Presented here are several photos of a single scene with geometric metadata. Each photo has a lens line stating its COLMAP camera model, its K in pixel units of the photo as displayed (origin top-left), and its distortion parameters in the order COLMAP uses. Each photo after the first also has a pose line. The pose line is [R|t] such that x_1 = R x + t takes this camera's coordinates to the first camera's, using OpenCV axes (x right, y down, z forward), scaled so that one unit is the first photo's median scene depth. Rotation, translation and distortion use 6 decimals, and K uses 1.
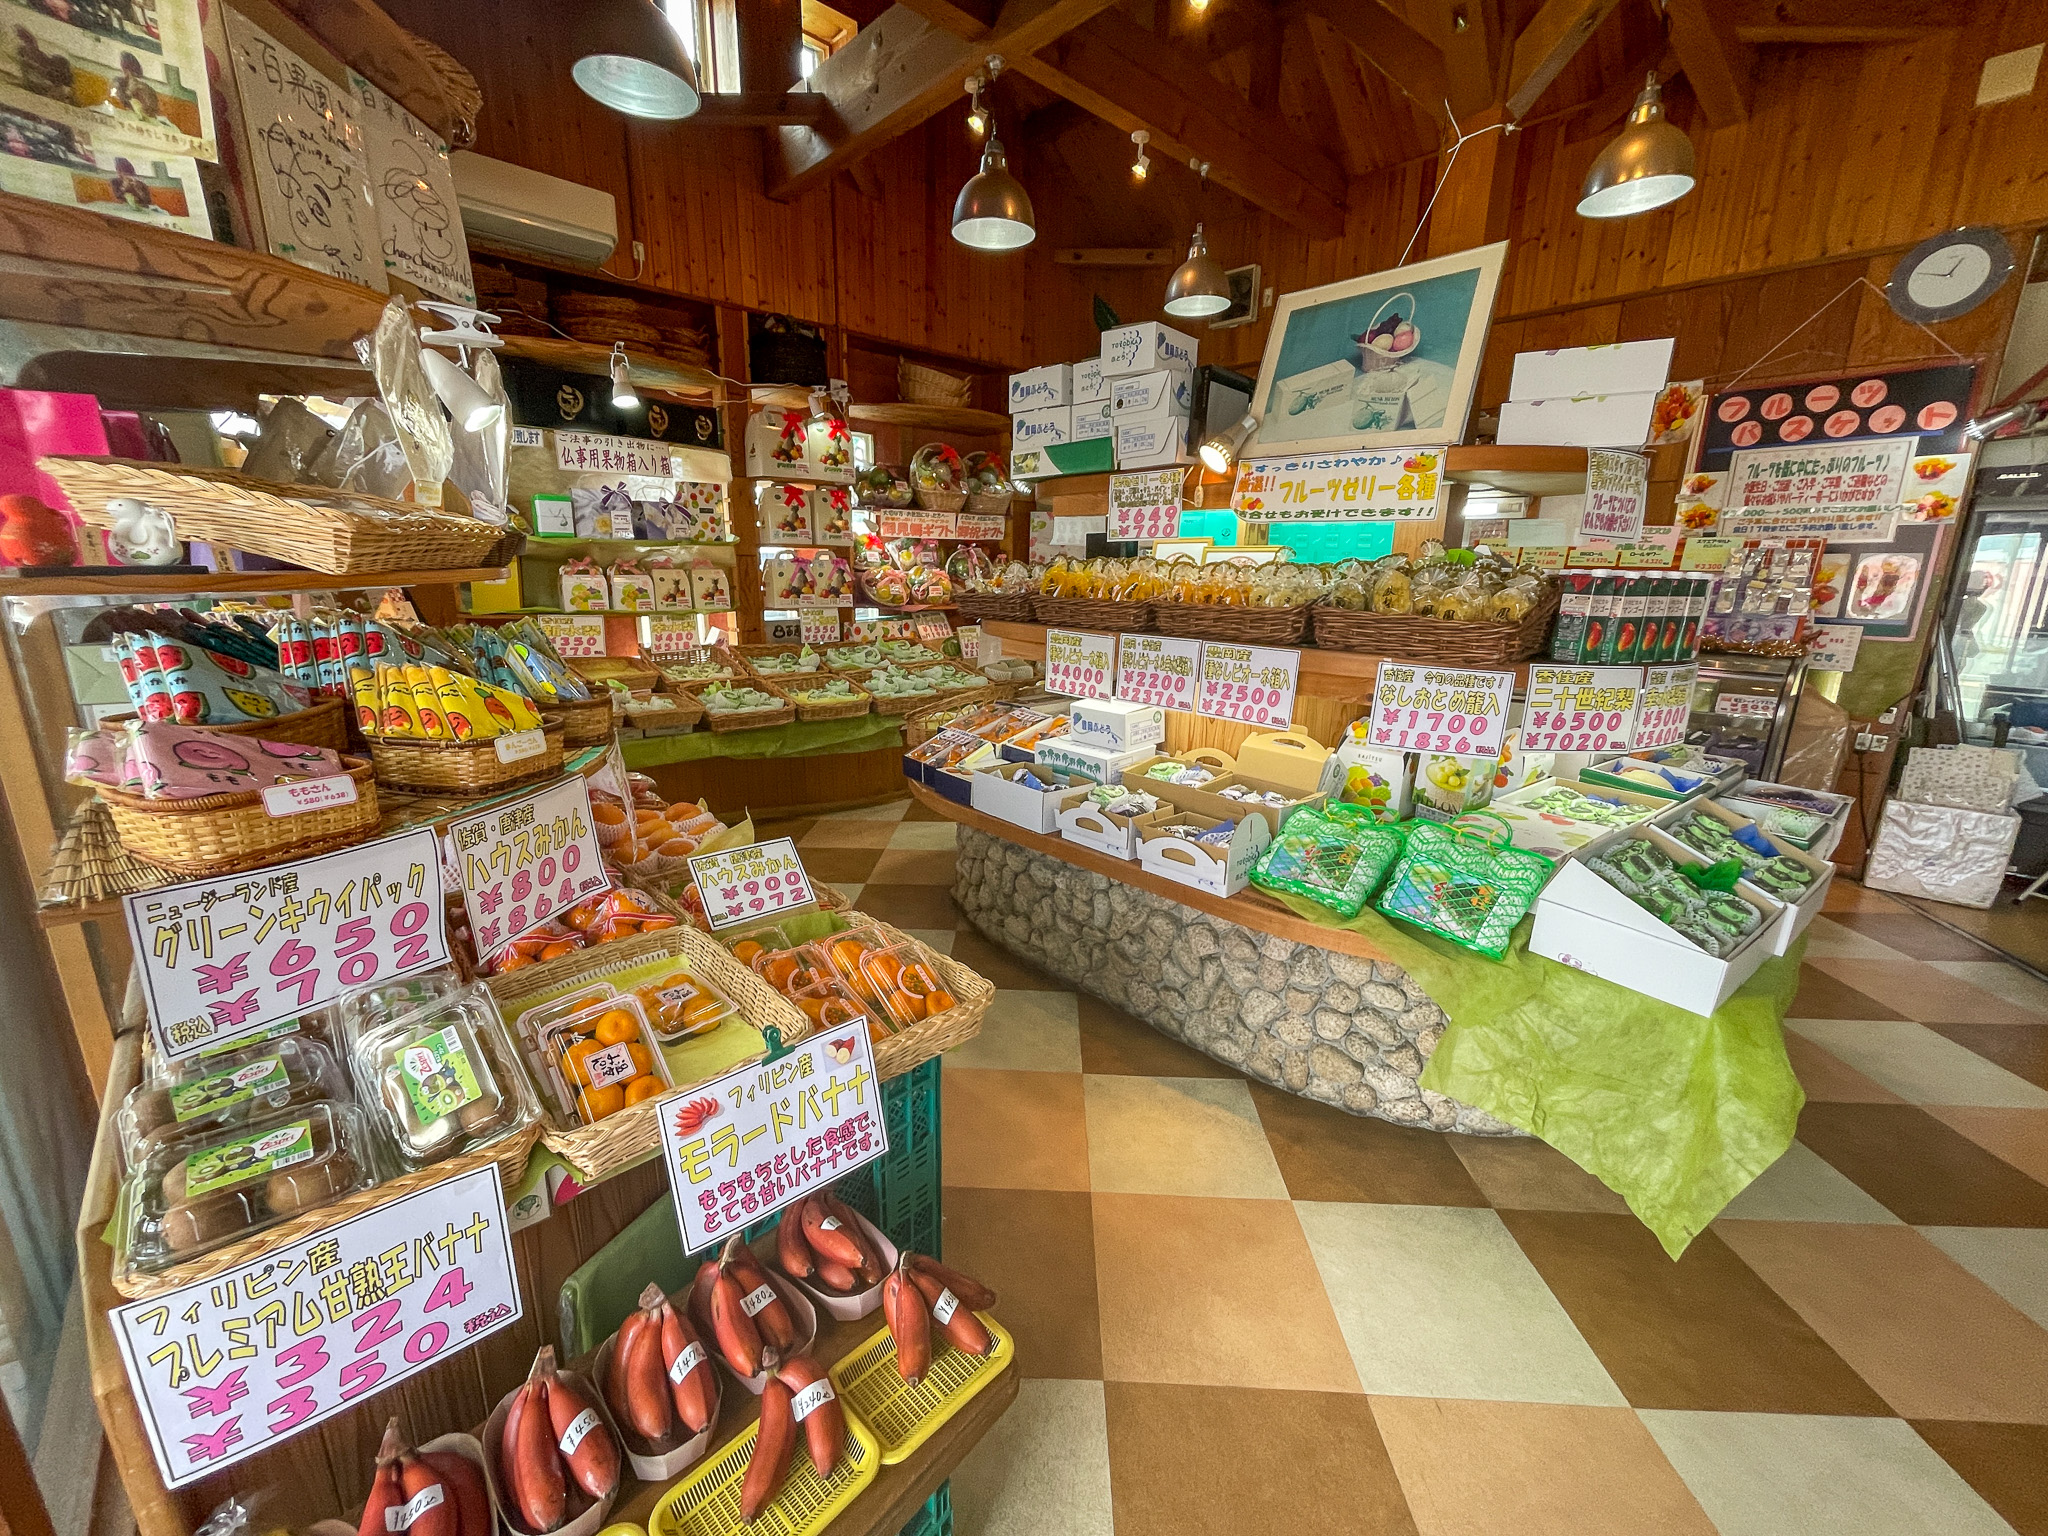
lens RADIAL K [[831.7, 0, 1024.0], [0, 831.7, 768.0], [0, 0, 1]] dist [-0.000388, -0.000032]
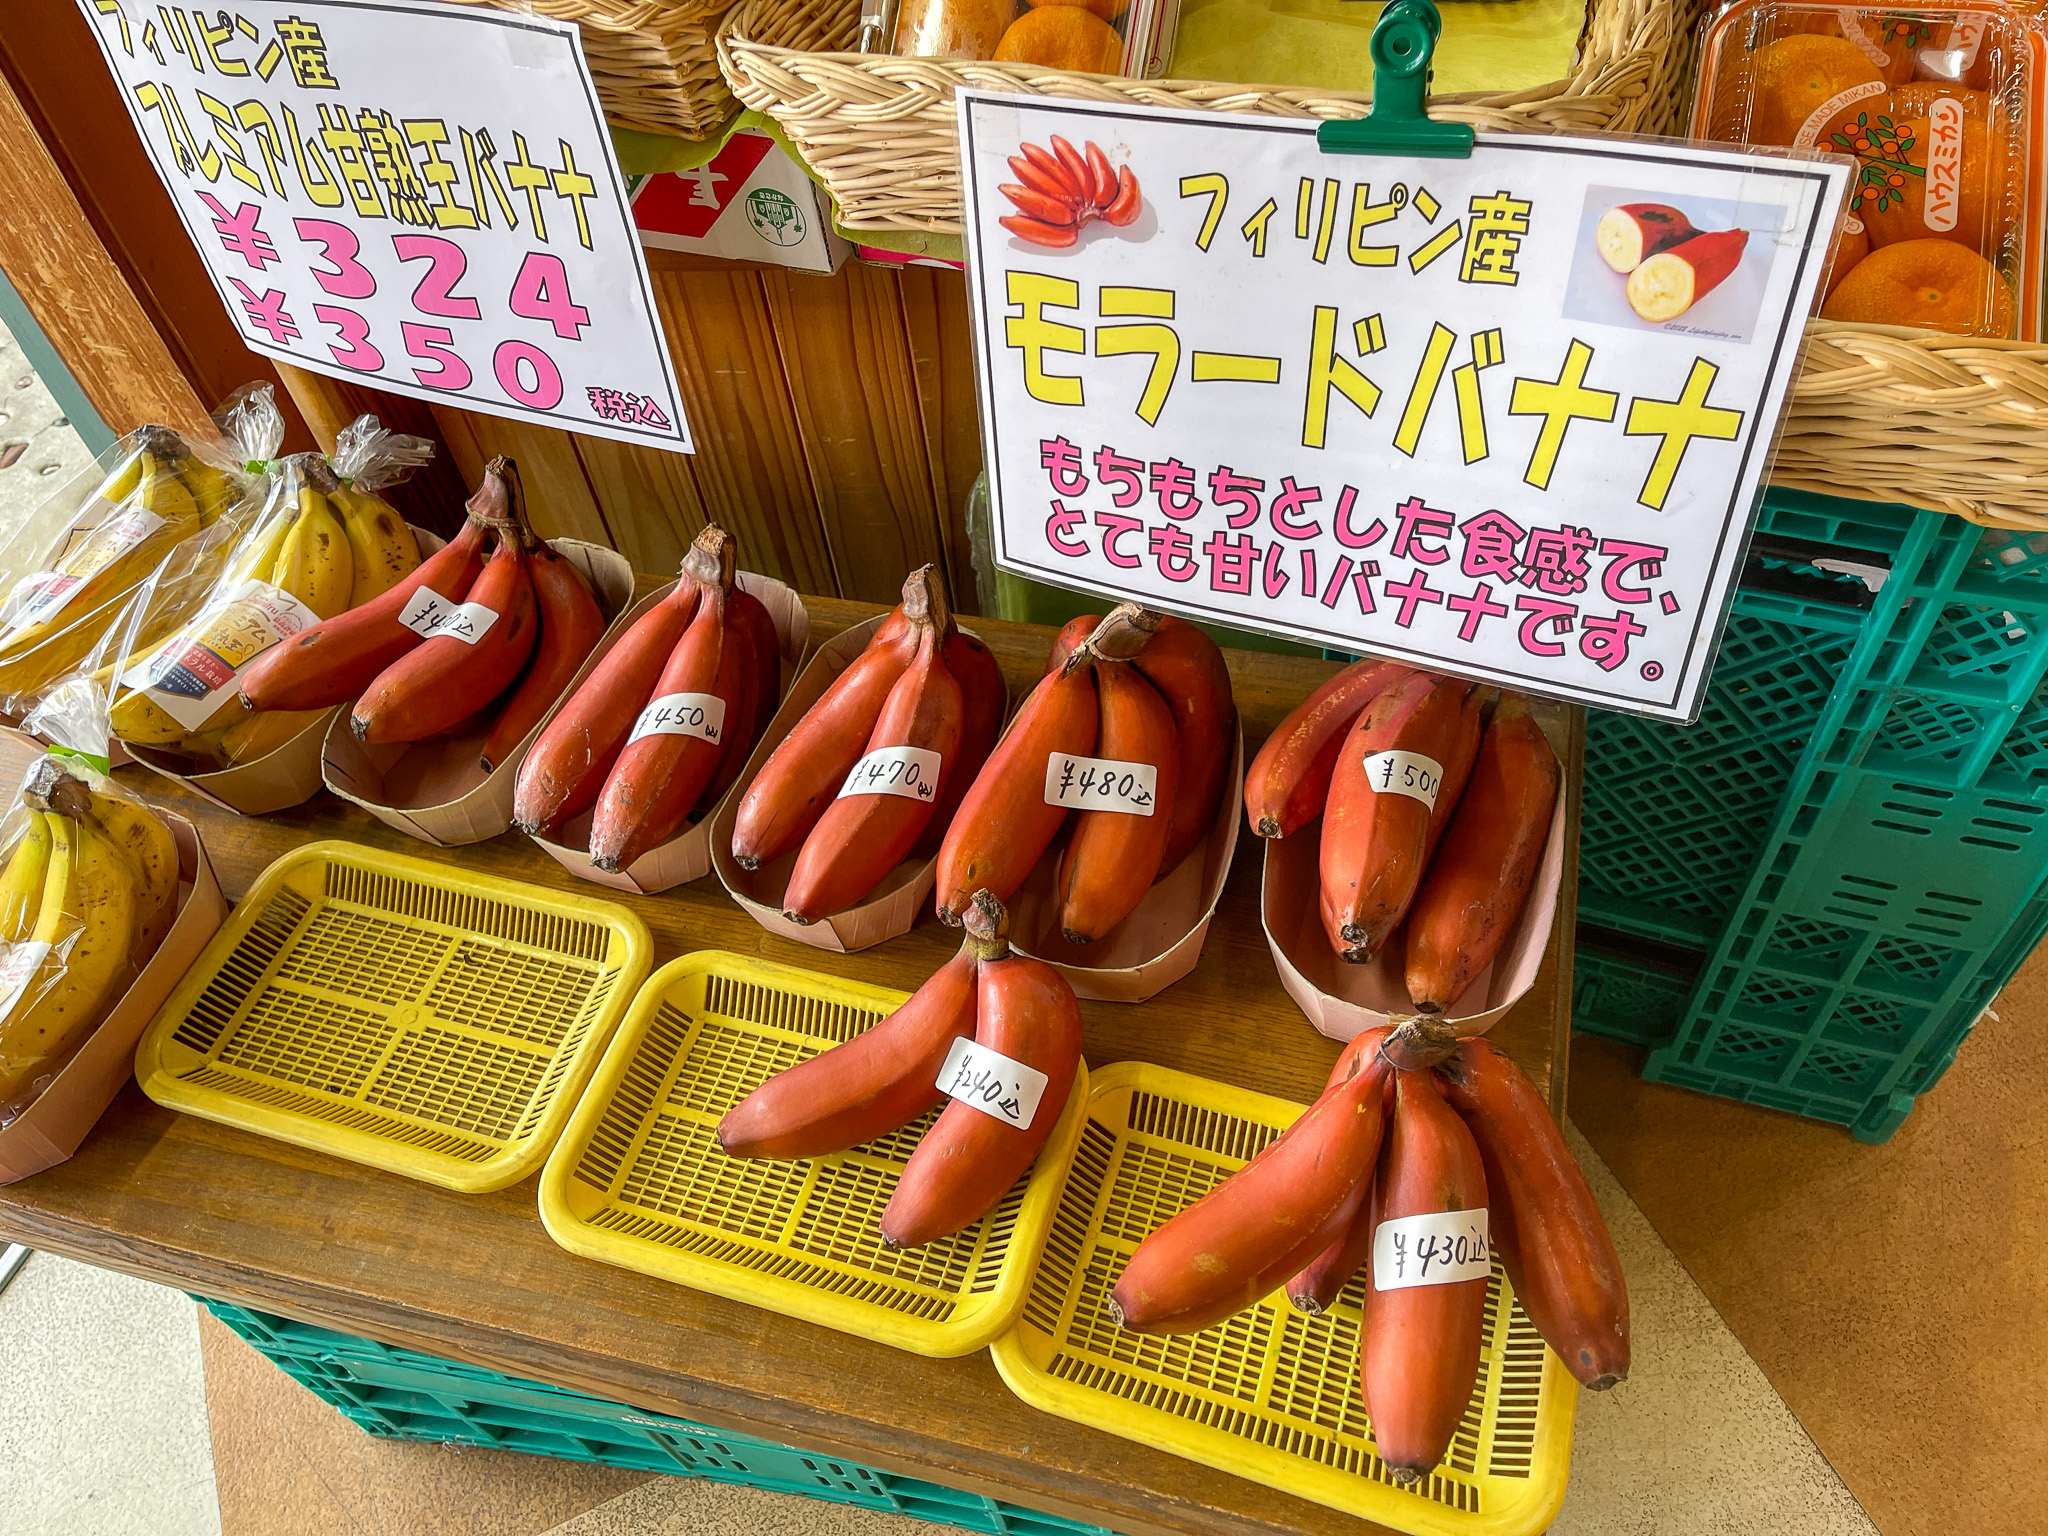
lens RADIAL K [[1497.1, 0, 1024.0], [0, 1497.1, 768.0], [0, 0, 1]] dist [-0.028701, 0.000755]
pose [[0.427883, 0.663157, -0.614116, 0.051947], [-0.116666, 0.714296, 0.690051, 0.192694], [0.896273, -0.223615, 0.383004, 0.708336]]
